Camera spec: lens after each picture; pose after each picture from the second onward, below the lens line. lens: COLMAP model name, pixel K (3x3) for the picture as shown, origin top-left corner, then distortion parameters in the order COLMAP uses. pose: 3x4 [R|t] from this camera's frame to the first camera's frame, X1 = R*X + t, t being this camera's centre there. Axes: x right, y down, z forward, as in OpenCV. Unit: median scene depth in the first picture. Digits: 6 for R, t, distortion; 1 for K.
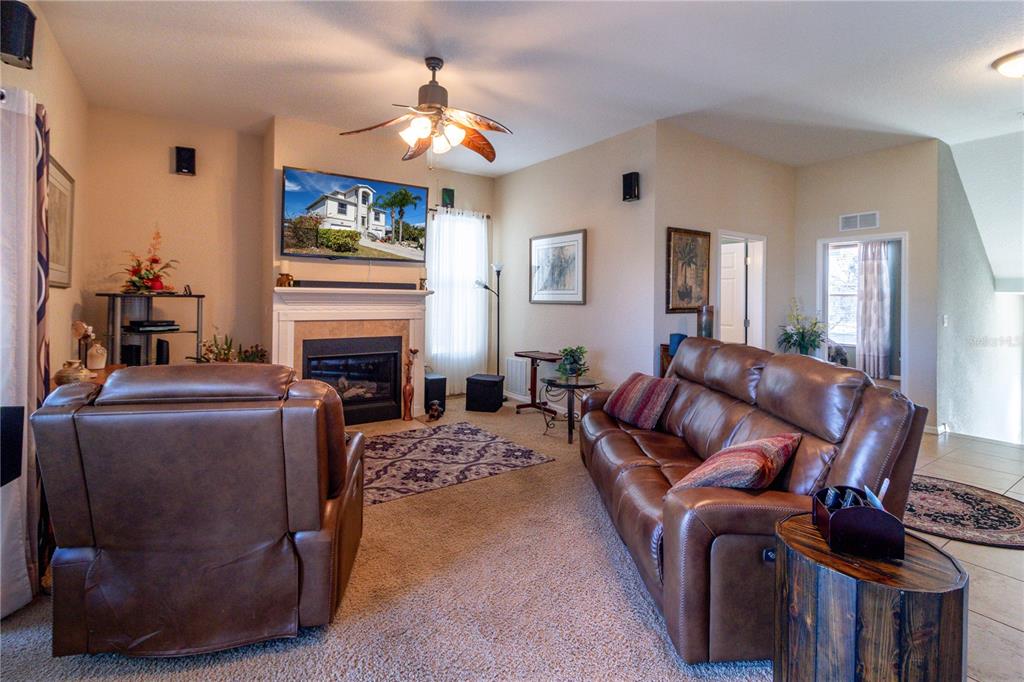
lens RADIAL K [[478.0, 0, 511.7], [0, 478.0, 298.9], [0, 0, 1]] dist [0.000259, 0.000103]
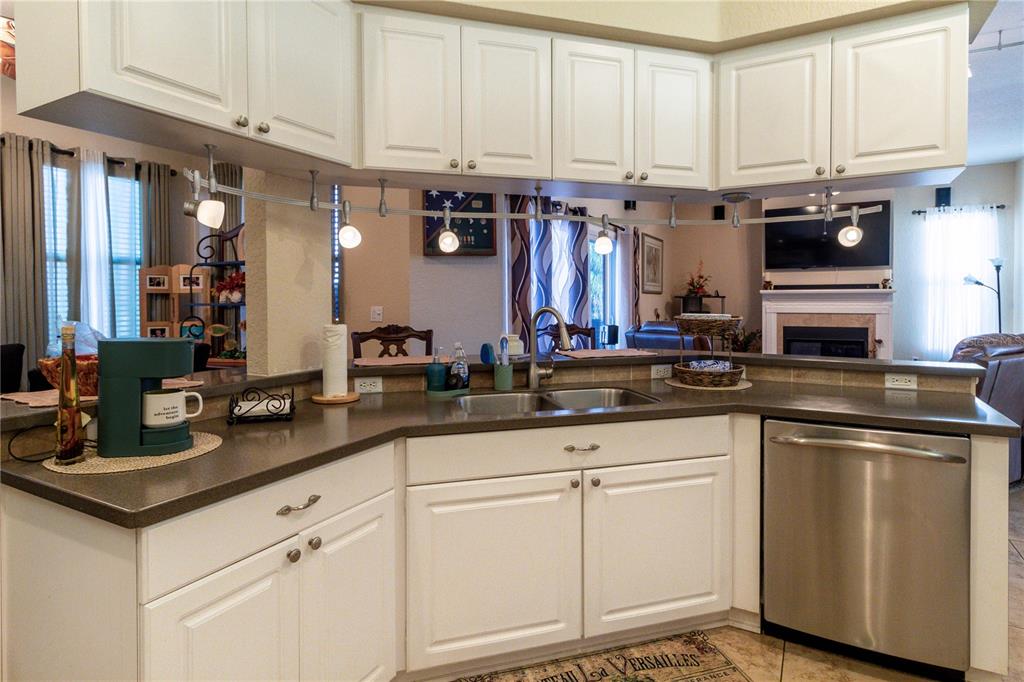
lens RADIAL K [[560.9, 0, 511.0], [0, 560.9, 298.6], [0, 0, 1]] dist [-0.000400, -0.000493]
pose [[0.447633, -0.012522, -0.894129, 0.701487], [0.010683, 0.999905, -0.008655, 0.008095], [0.894153, -0.005677, 0.447725, -0.481121]]
